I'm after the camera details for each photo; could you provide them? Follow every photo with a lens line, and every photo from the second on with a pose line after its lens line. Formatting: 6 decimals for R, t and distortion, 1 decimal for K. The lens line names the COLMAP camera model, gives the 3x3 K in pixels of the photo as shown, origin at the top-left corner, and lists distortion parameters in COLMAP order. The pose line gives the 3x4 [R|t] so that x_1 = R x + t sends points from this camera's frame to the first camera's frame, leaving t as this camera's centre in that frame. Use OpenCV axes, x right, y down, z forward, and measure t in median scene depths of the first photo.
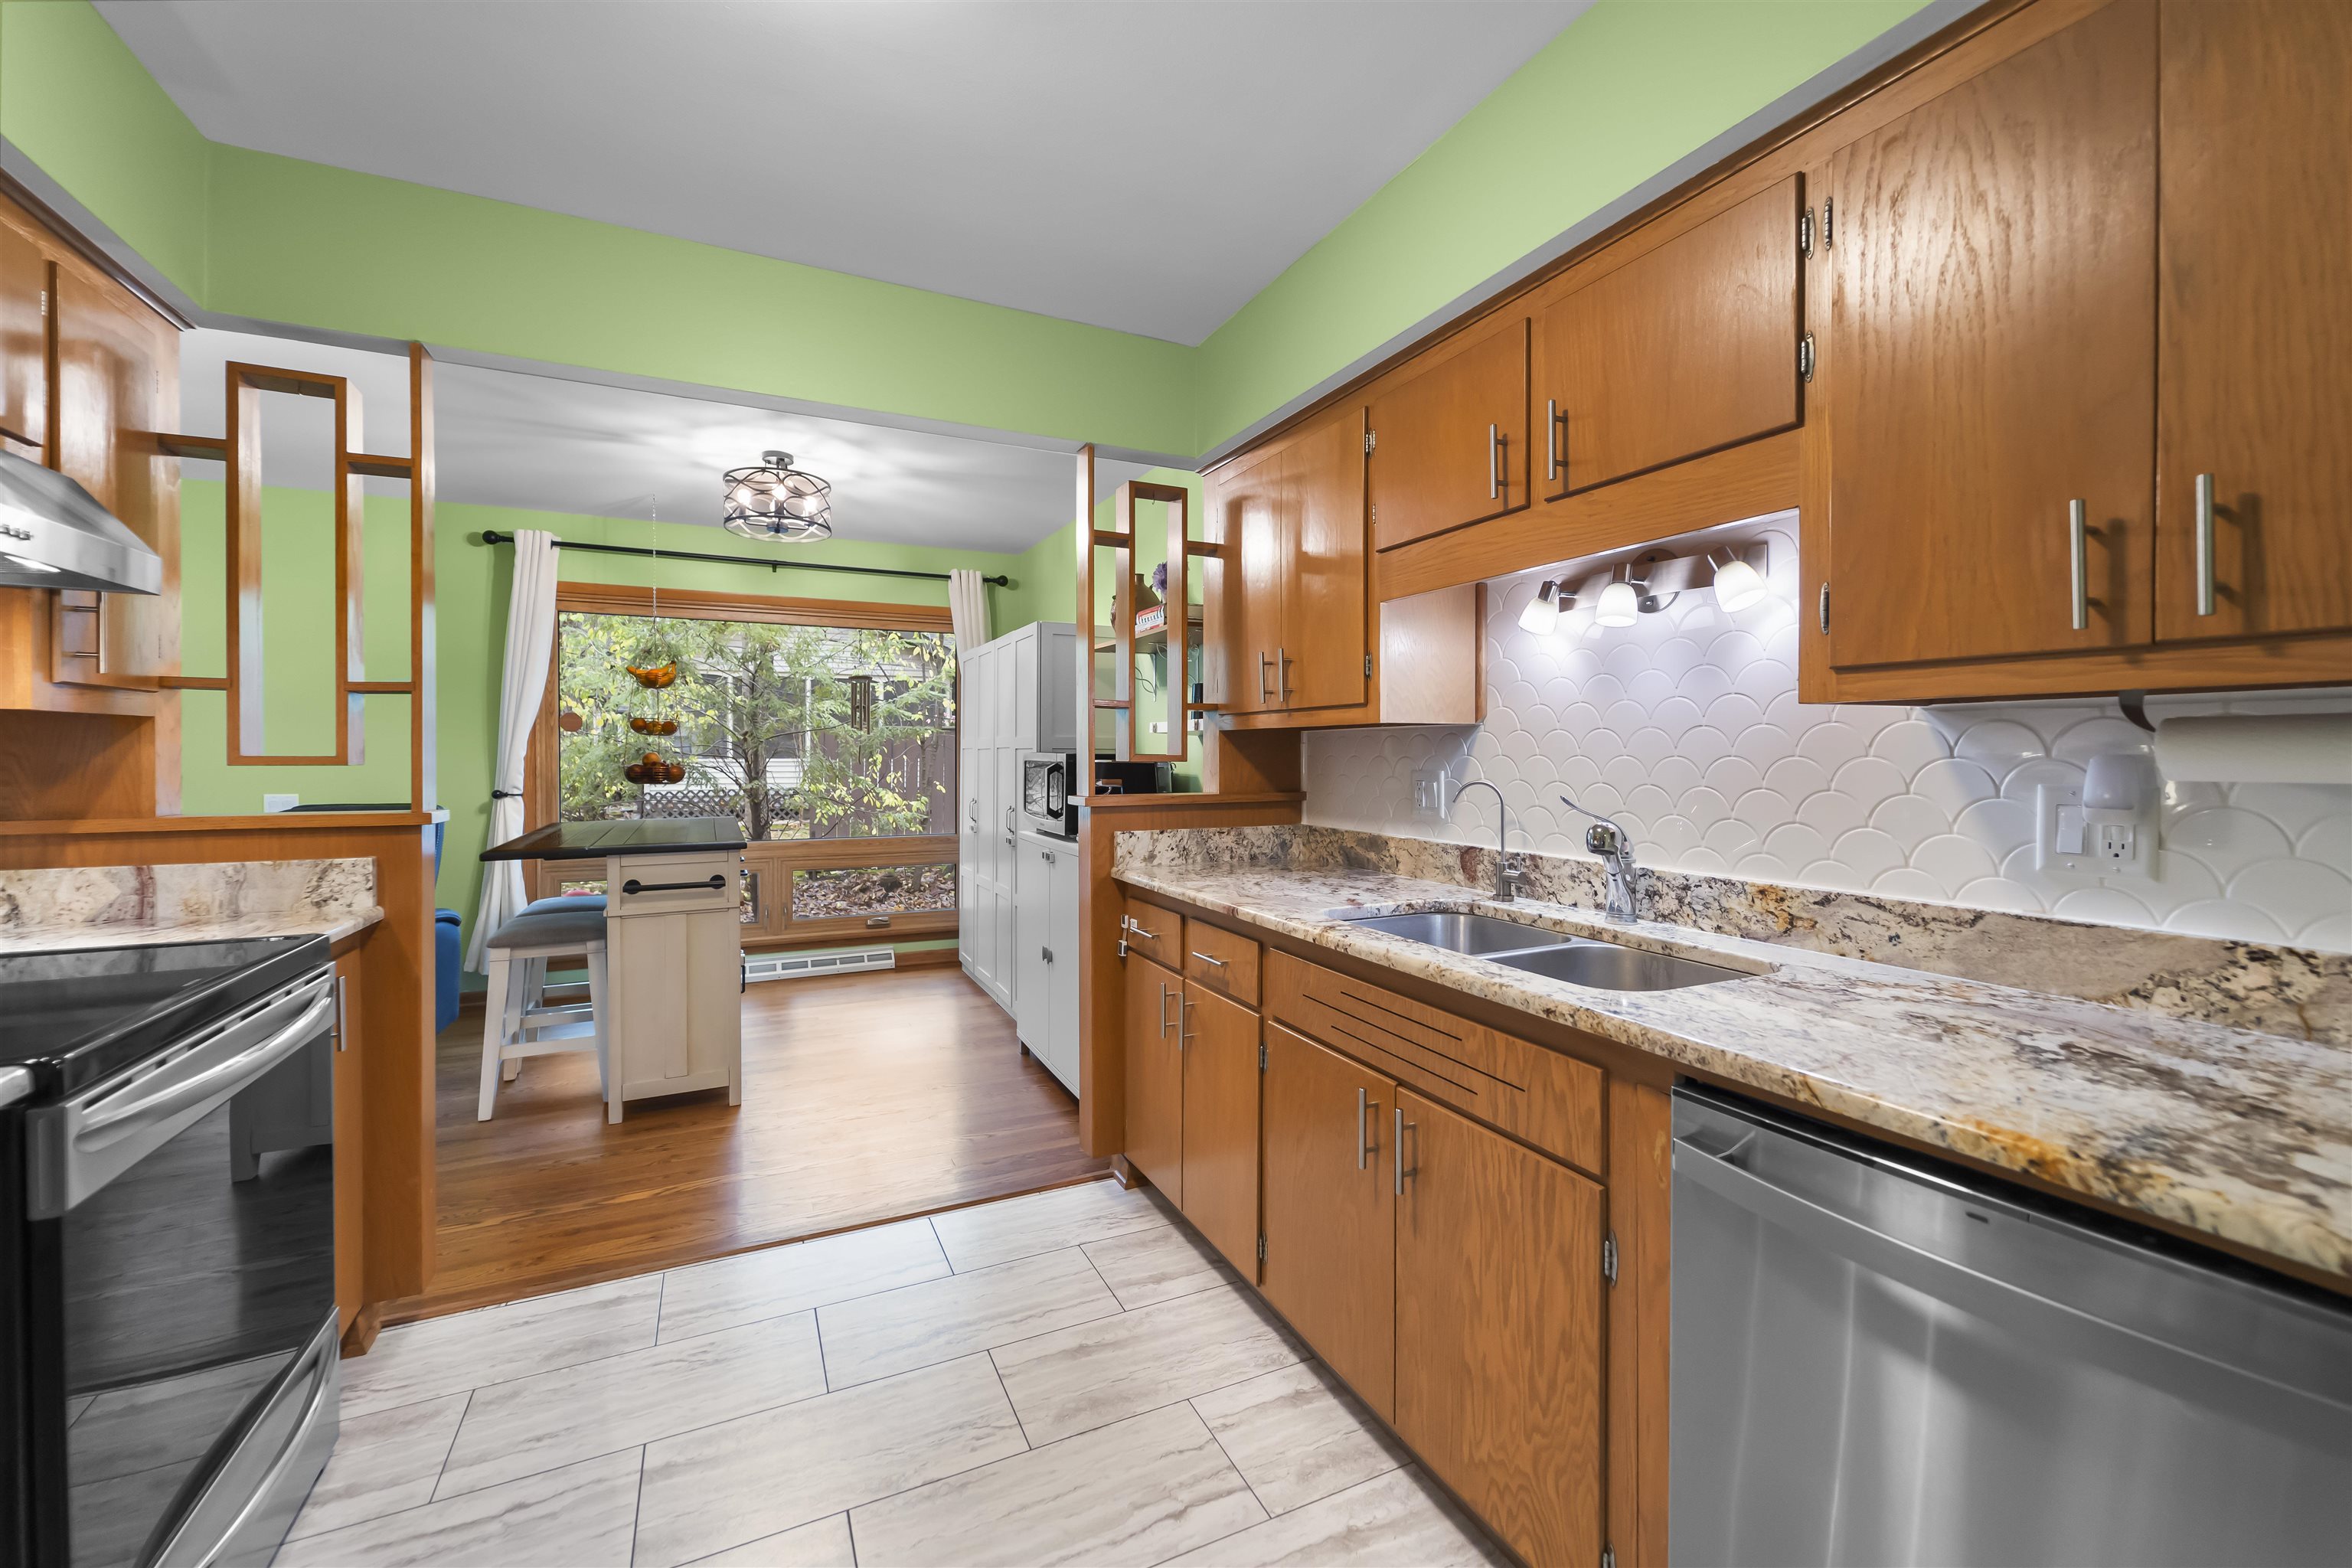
lens RADIAL K [[937.5, 0, 1181.8], [0, 937.5, 763.2], [0, 0, 1]] dist [0.001195, -0.001423]
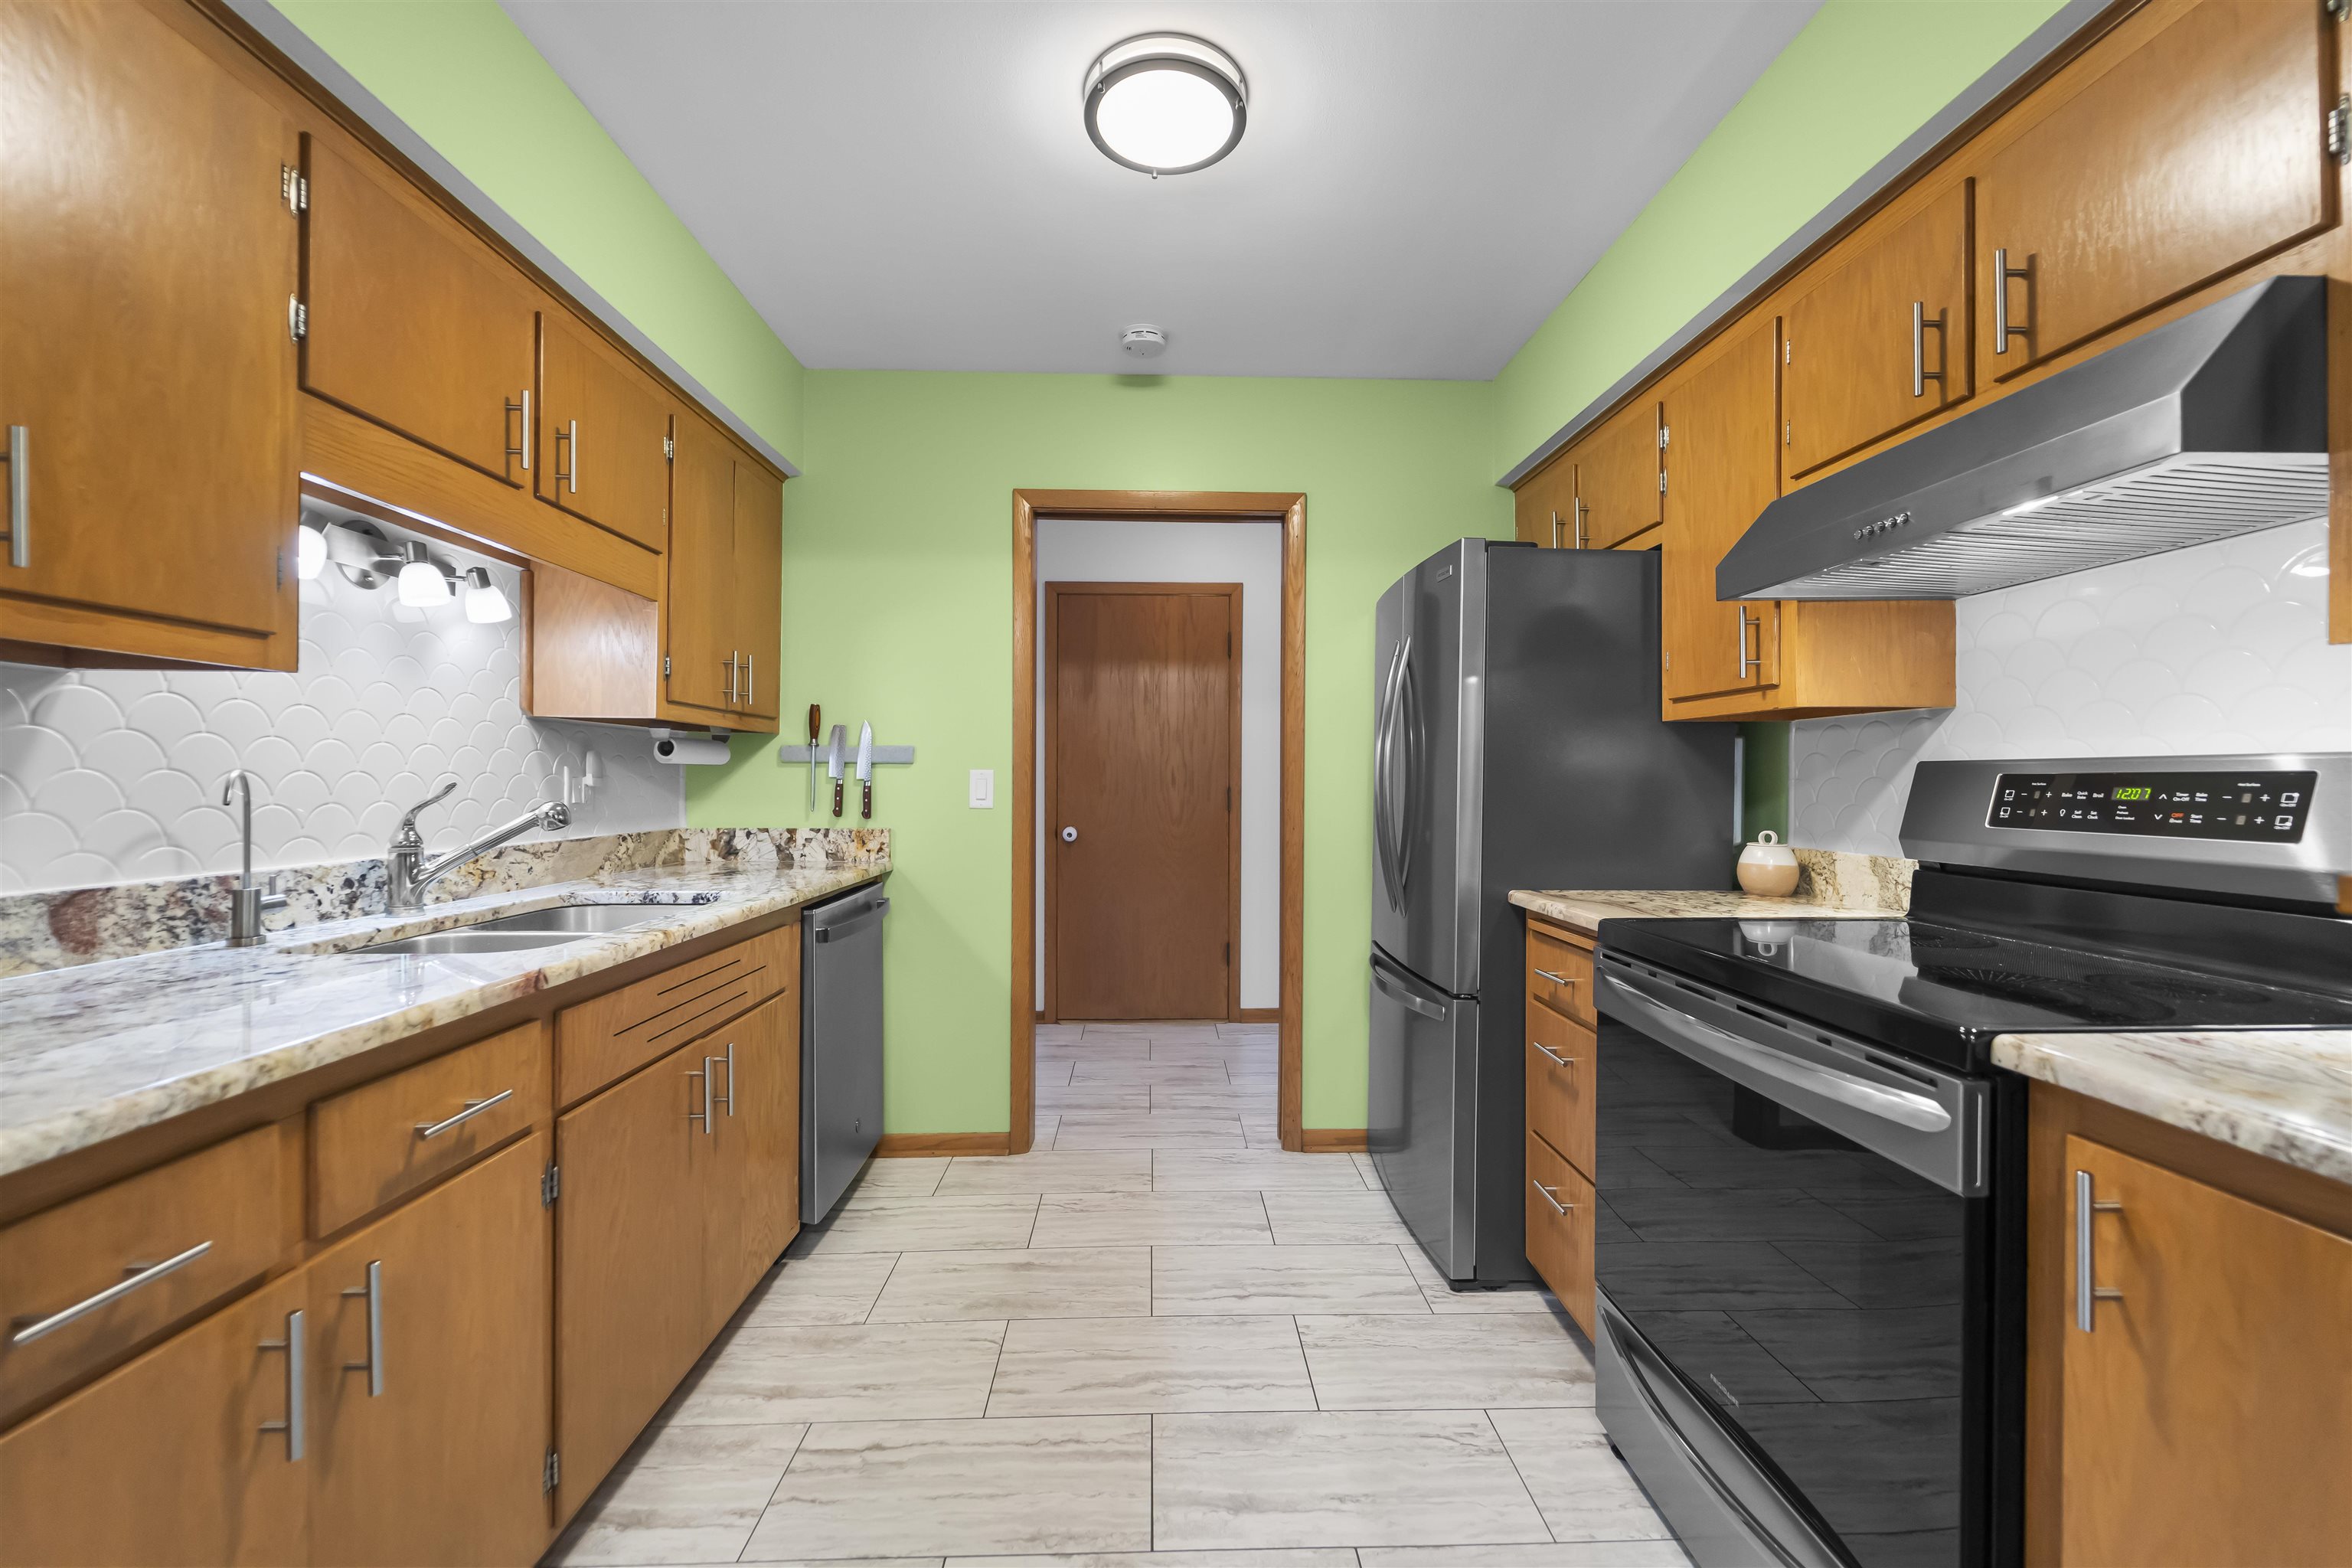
lens RADIAL K [[937.5, 0, 1192.2], [0, 937.5, 774.1], [0, 0, 1]] dist [0.001195, -0.001423]
pose [[-0.918457, -0.001446, 0.395518, -0.727399], [-0.000722, 0.999998, 0.001981, 0.026504], [-0.395520, 0.001534, -0.918456, 1.759393]]
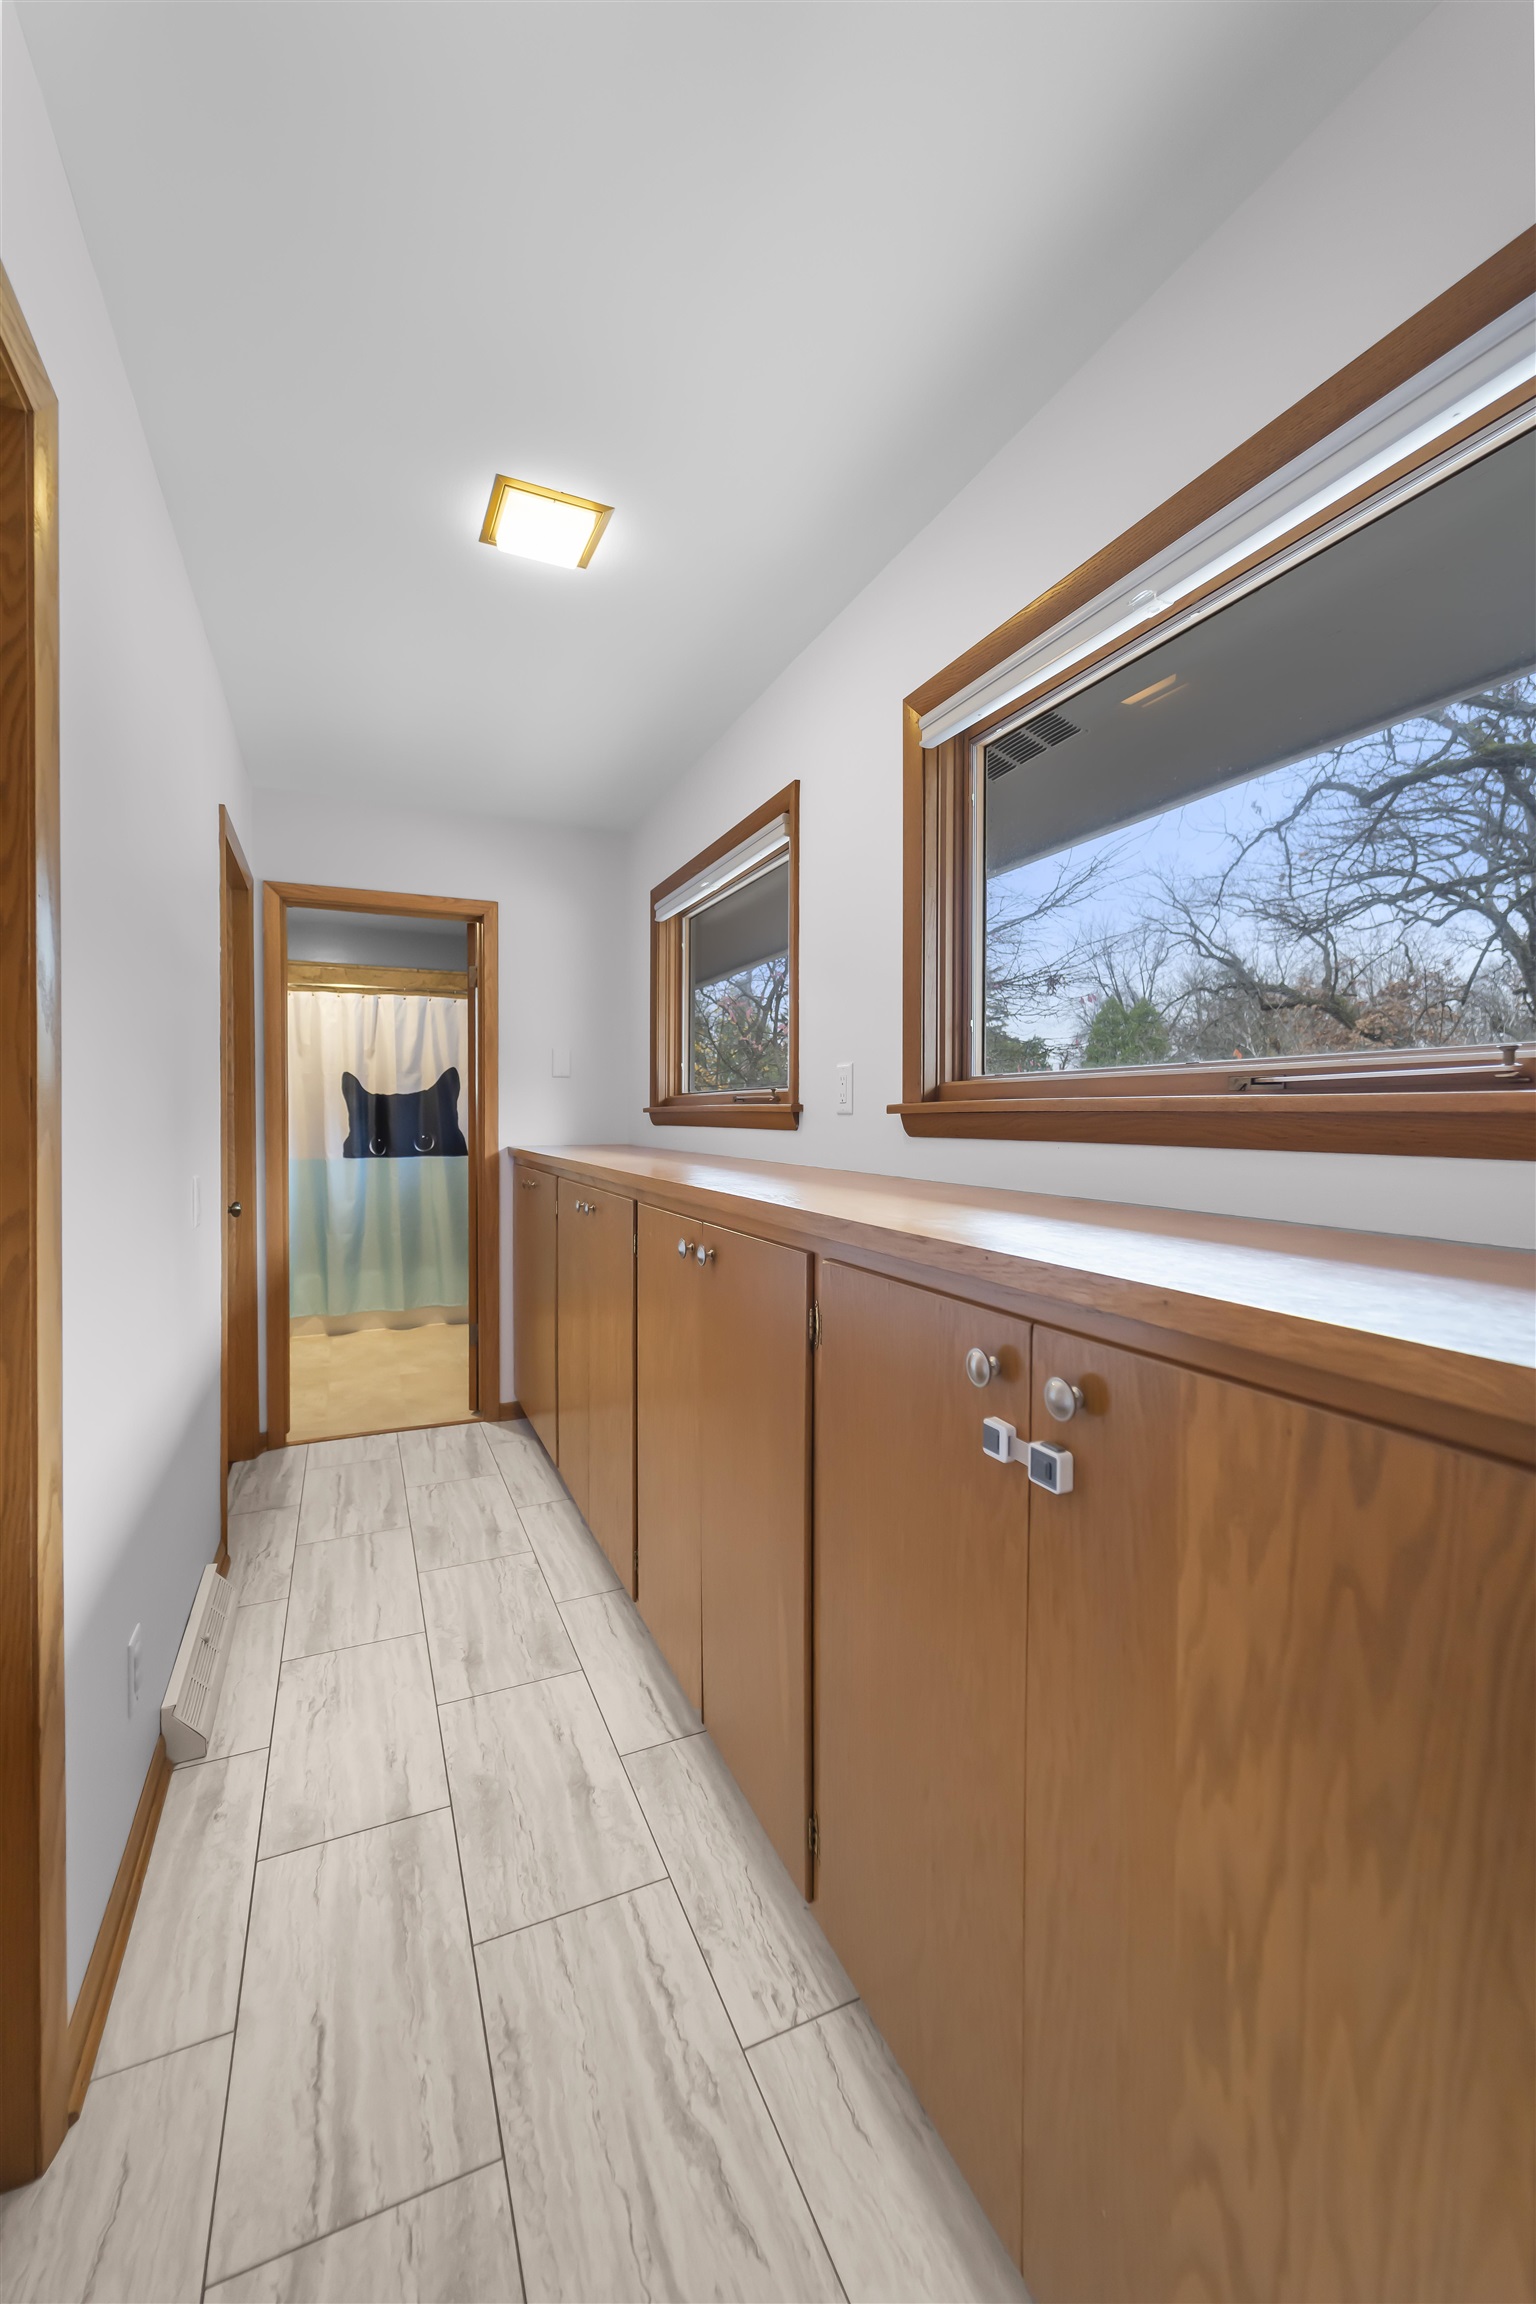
lens RADIAL K [[918.4, 0, 727.8], [0, 918.4, 1120.3], [0, 0, 1]] dist [0.001195, -0.001423]
pose [[-0.060855, 0.008801, -0.998108, 0.493203], [0.002628, 0.999959, 0.008657, -0.024341], [0.998143, -0.002096, -0.060876, 0.798112]]
